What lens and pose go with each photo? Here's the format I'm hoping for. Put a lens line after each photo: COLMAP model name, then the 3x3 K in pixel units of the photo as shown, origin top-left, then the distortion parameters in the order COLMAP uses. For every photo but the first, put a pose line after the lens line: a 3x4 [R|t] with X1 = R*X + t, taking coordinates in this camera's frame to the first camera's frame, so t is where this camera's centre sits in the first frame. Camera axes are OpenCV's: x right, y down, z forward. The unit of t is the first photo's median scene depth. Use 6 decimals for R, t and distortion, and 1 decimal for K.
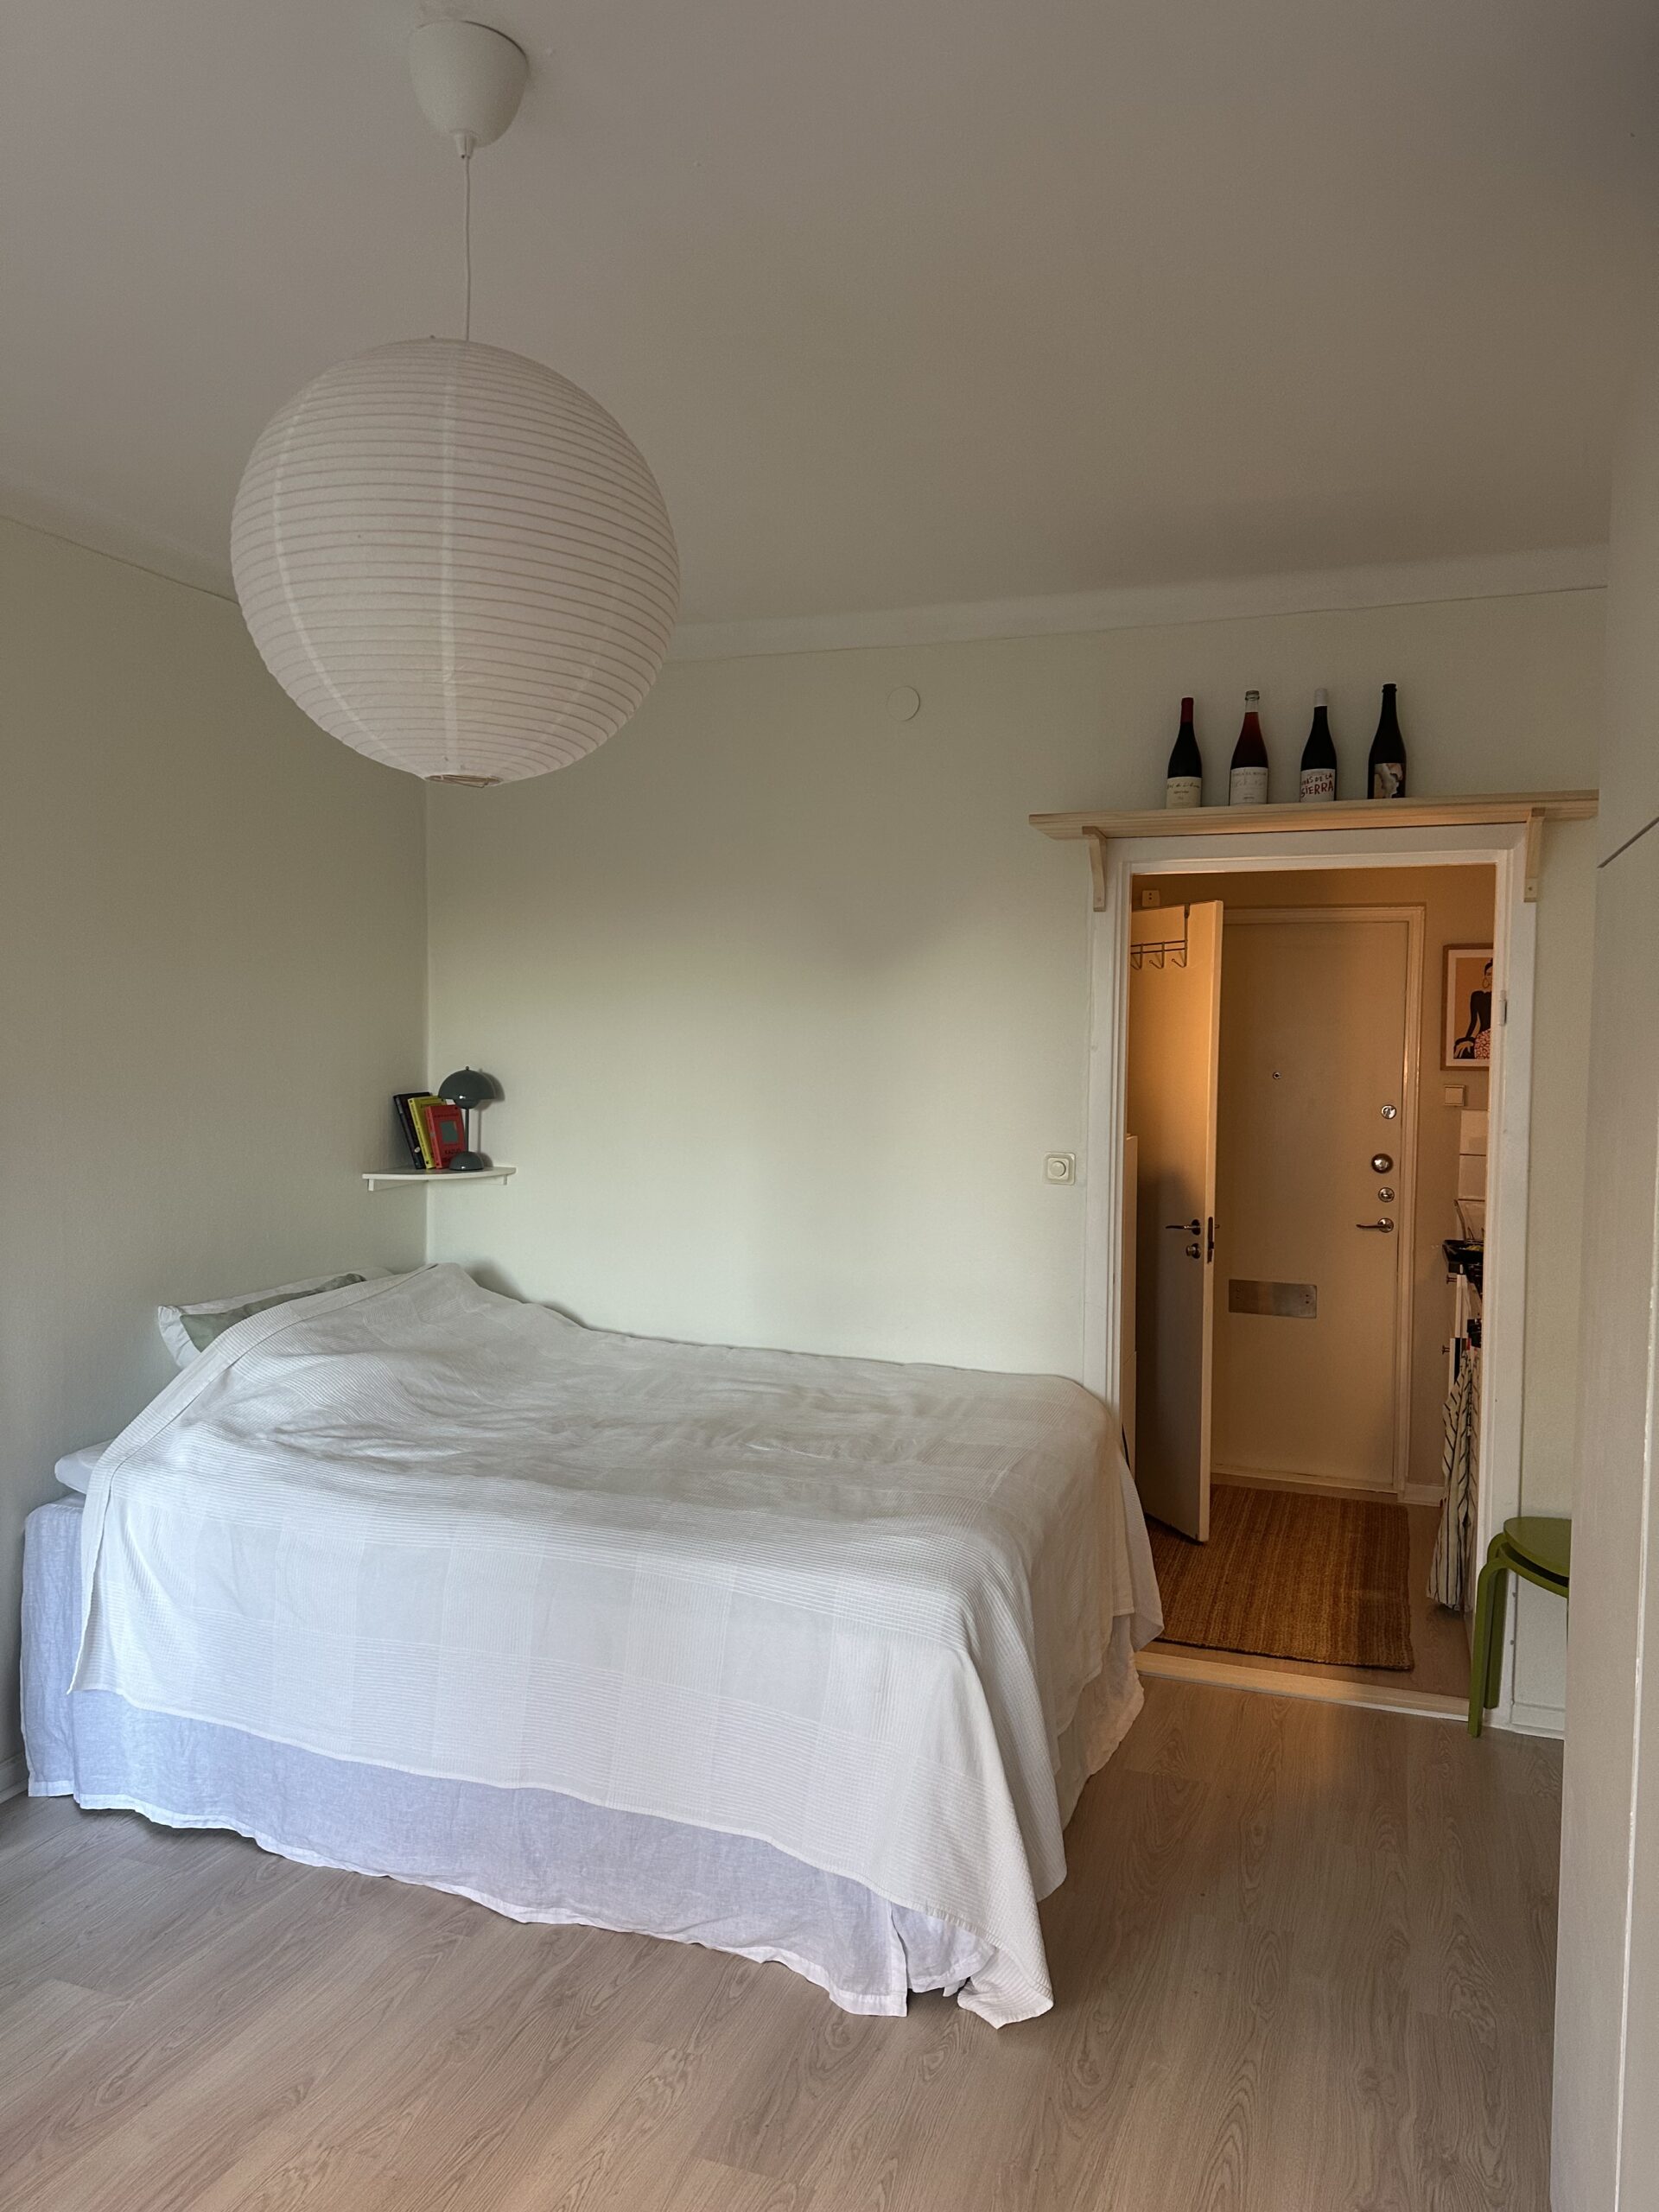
lens RADIAL K [[1491.0, 0, 841.0], [0, 1491.0, 1097.6], [0, 0, 1]] dist [0.073956, -0.106260]
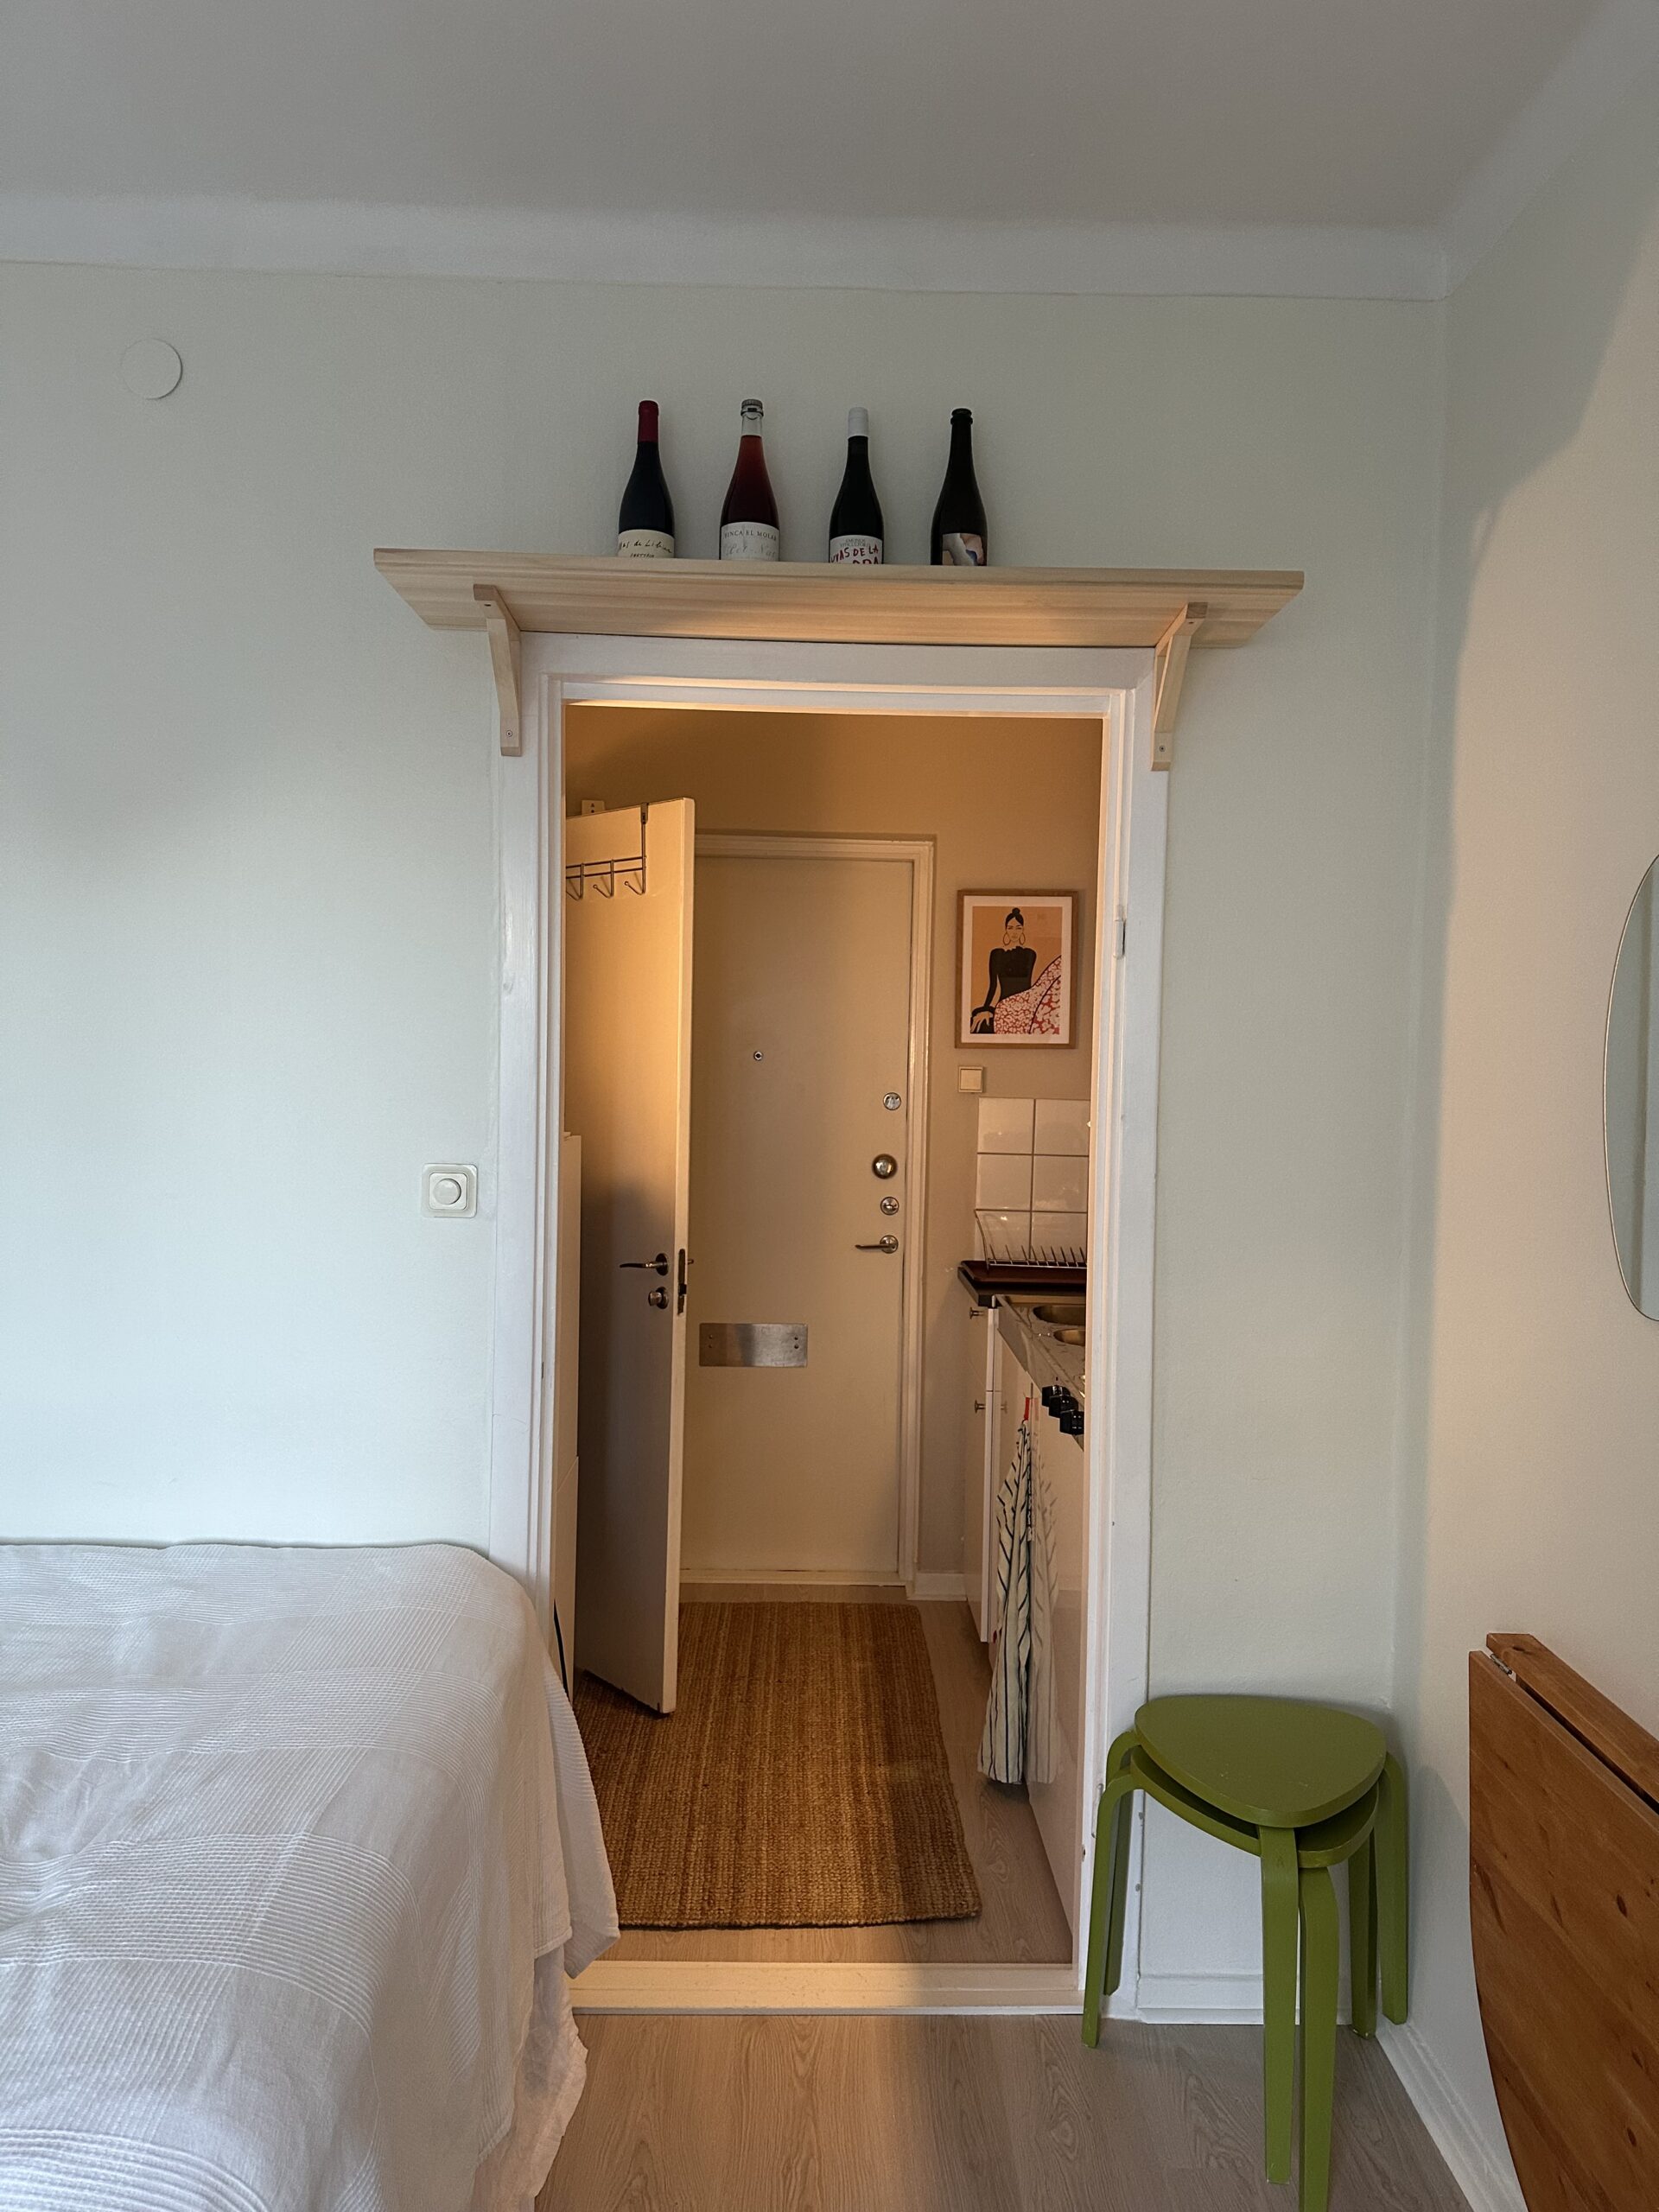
lens RADIAL K [[1518.8, 0, 829.5], [0, 1518.8, 1106.0], [0, 0, 1]] dist [0.117244, -0.211482]
pose [[0.936018, -0.006624, 0.351890, 0.067464], [0.005990, 0.999978, 0.002890, 0.012261], [-0.351901, -0.000597, 0.936037, 0.341336]]
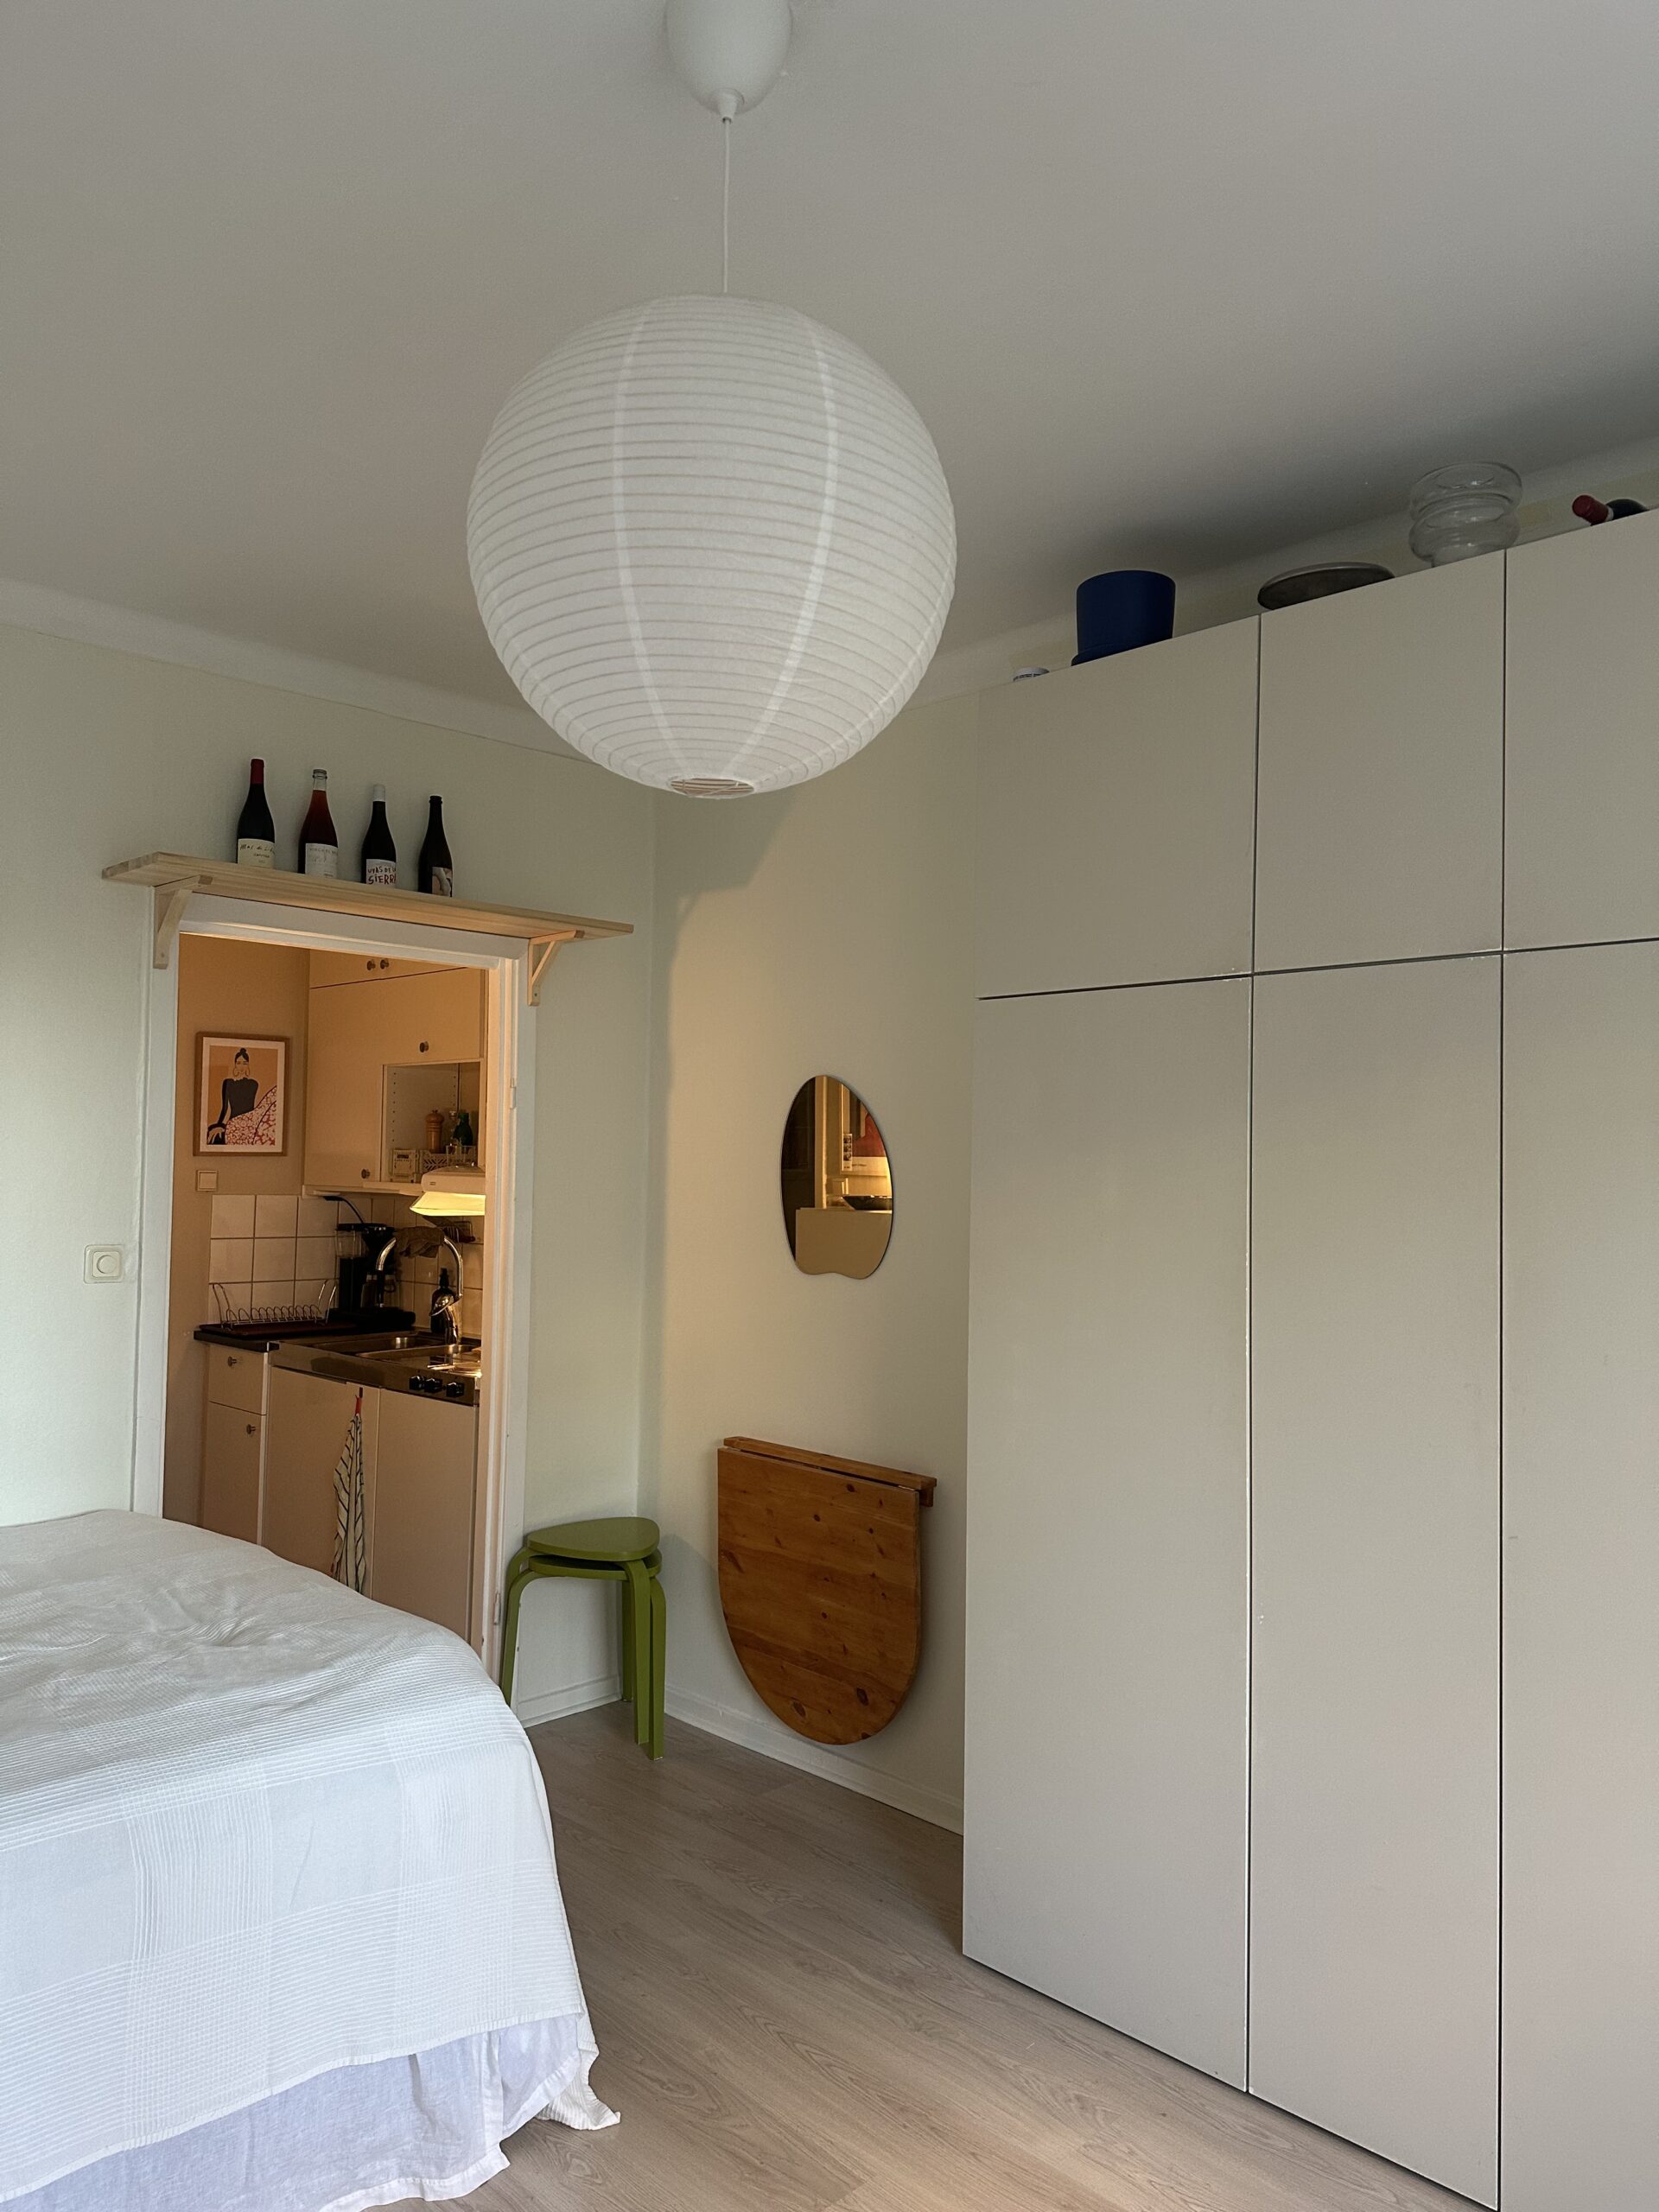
lens RADIAL K [[1491.0, 0, 841.0], [0, 1491.0, 1097.6], [0, 0, 1]] dist [0.073956, -0.106260]
pose [[0.431474, 0.033512, 0.901503, -0.404424], [0.029527, 0.998250, -0.051241, 0.009057], [-0.901642, 0.048728, 0.429729, 0.222750]]
